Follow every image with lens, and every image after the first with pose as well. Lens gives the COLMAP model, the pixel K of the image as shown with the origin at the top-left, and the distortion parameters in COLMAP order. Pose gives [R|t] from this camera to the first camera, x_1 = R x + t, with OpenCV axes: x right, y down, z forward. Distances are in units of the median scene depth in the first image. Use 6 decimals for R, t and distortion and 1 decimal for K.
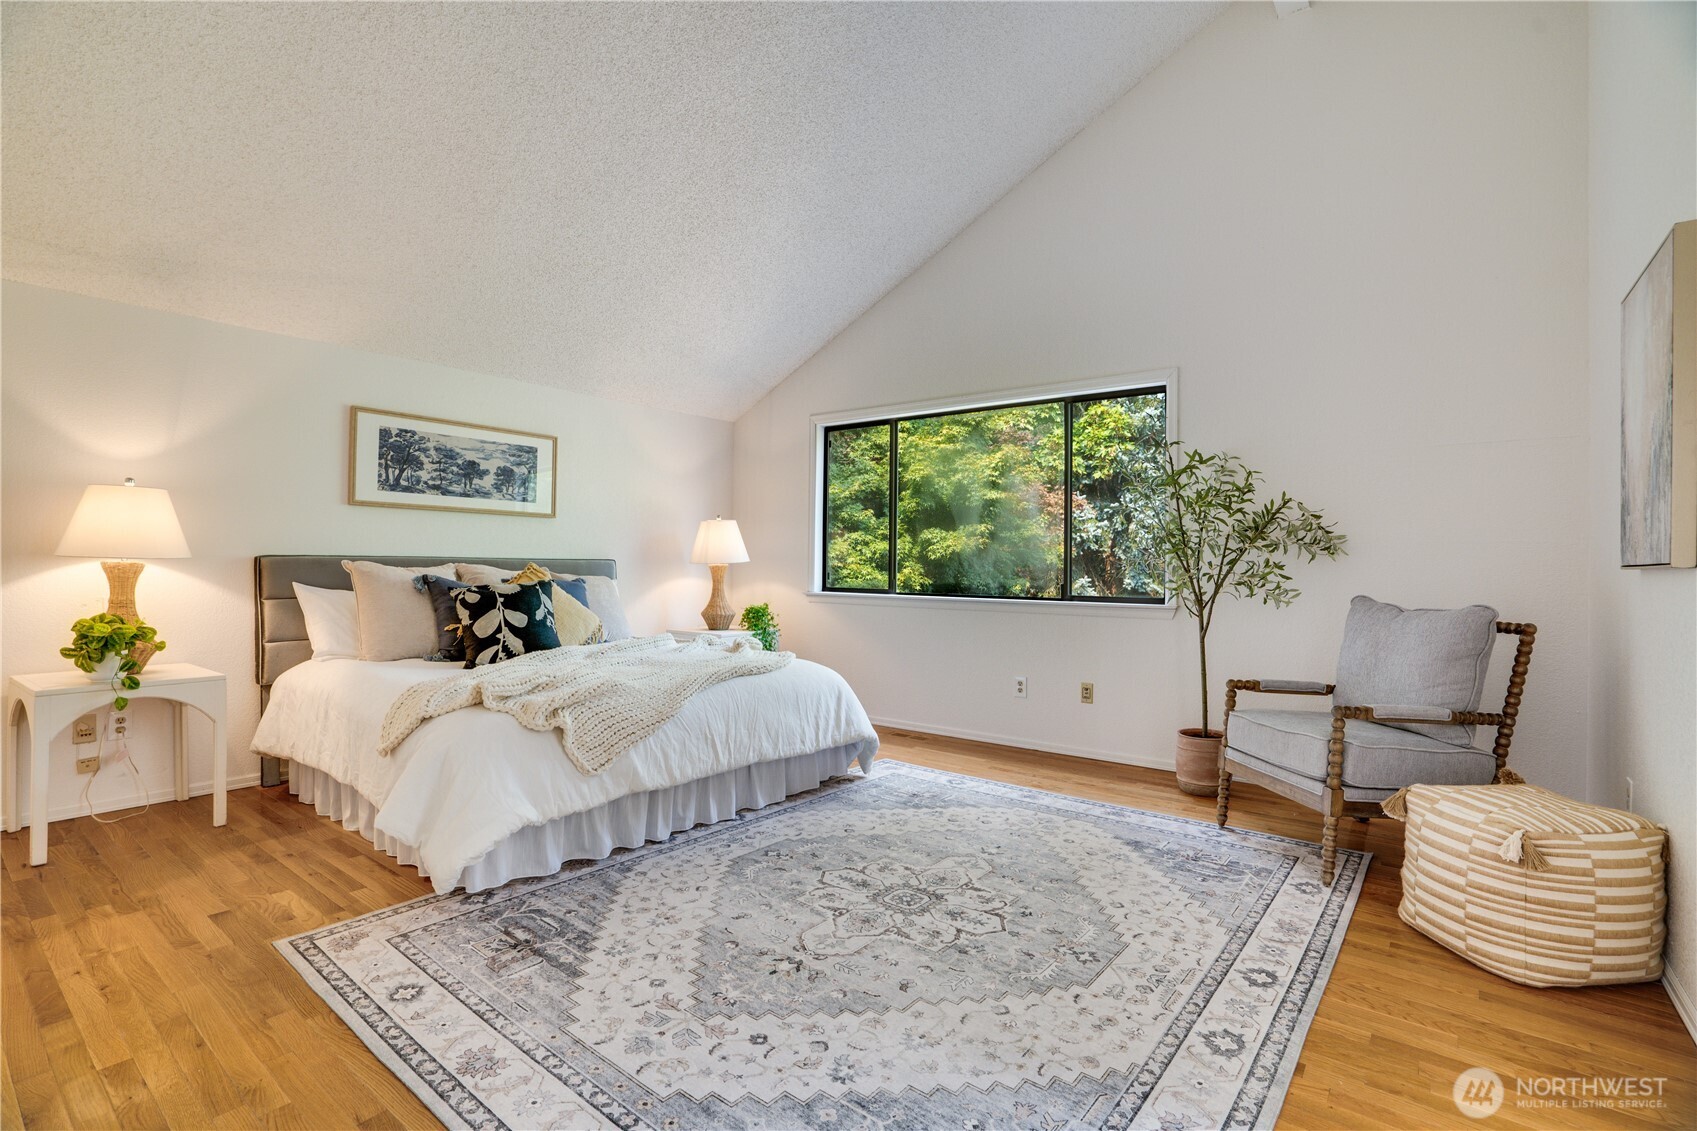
lens RADIAL K [[788.3, 0, 854.5], [0, 788.3, 566.9], [0, 0, 1]] dist [-0.056085, 0.020807]
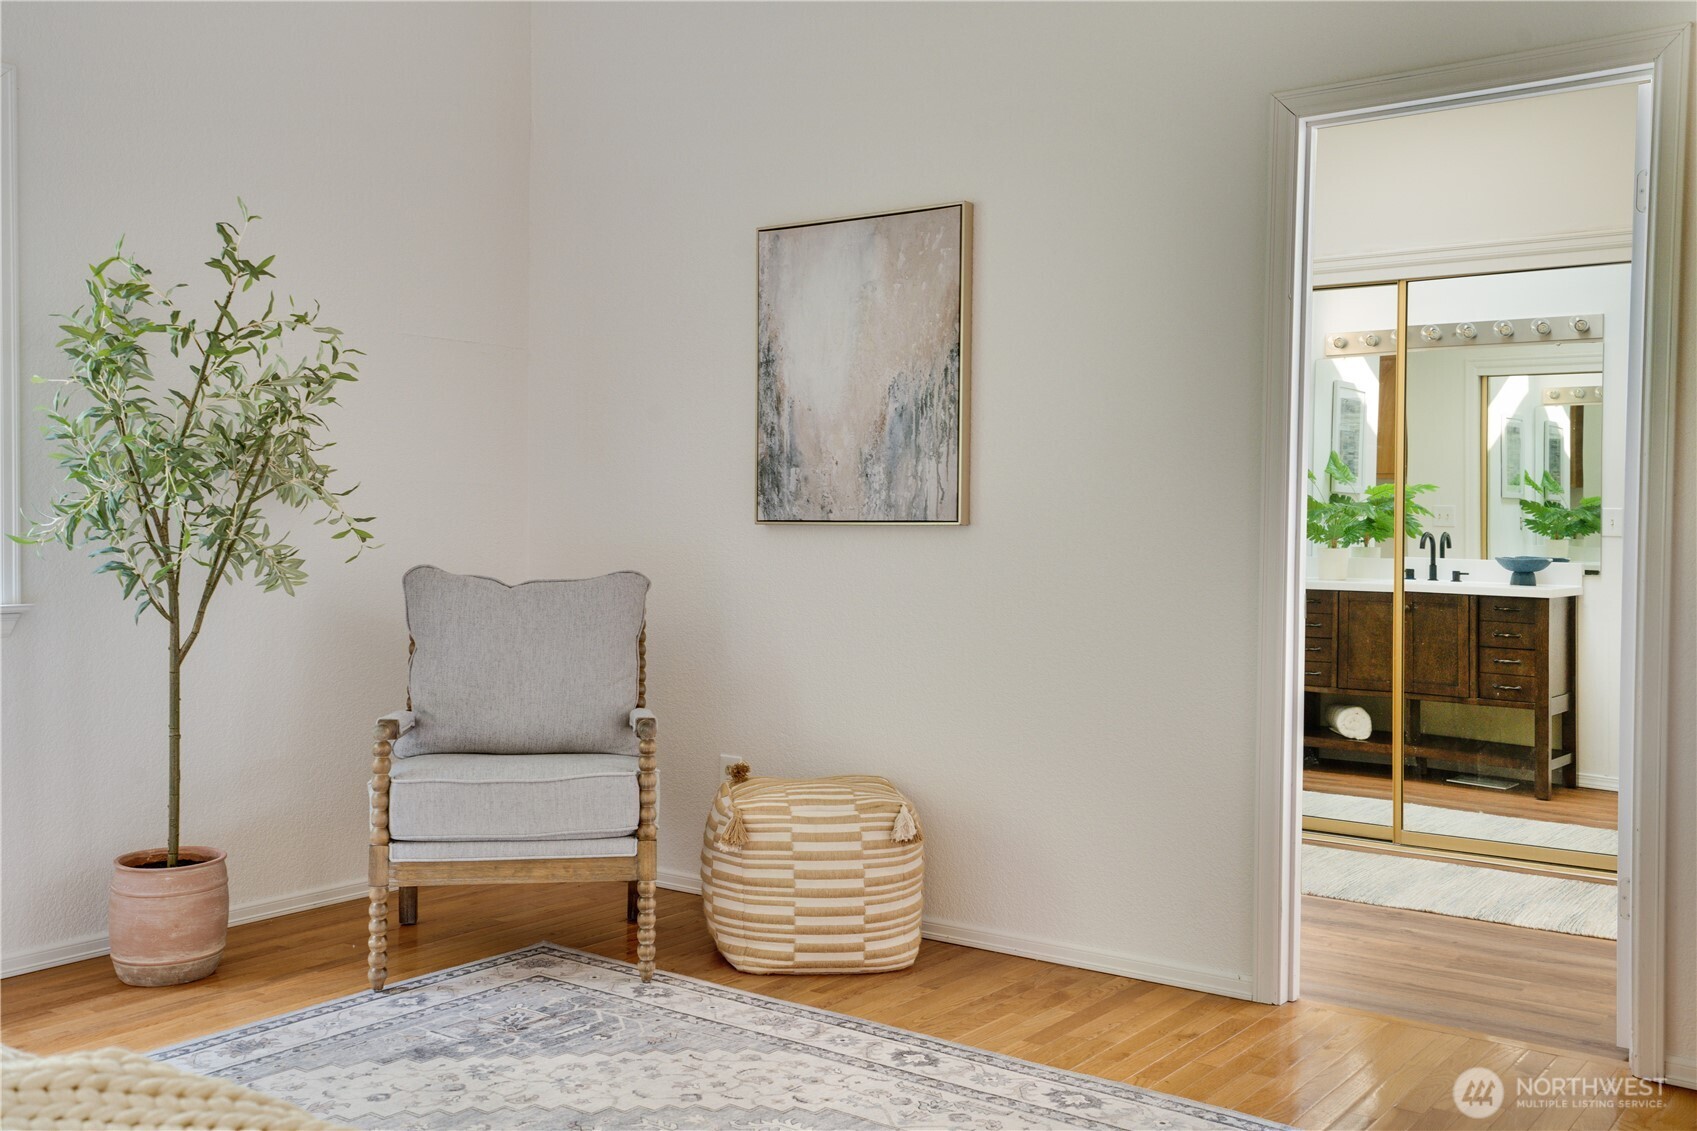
lens RADIAL K [[1540.7, 0, 882.7], [0, 1540.7, 570.4], [0, 0, 1]] dist [0.057464, -0.003543]
pose [[-0.028989, -0.035754, 0.998940, -0.791892], [-0.009958, 0.999321, 0.035479, -0.008965], [-0.999530, -0.008919, -0.029325, 0.847192]]
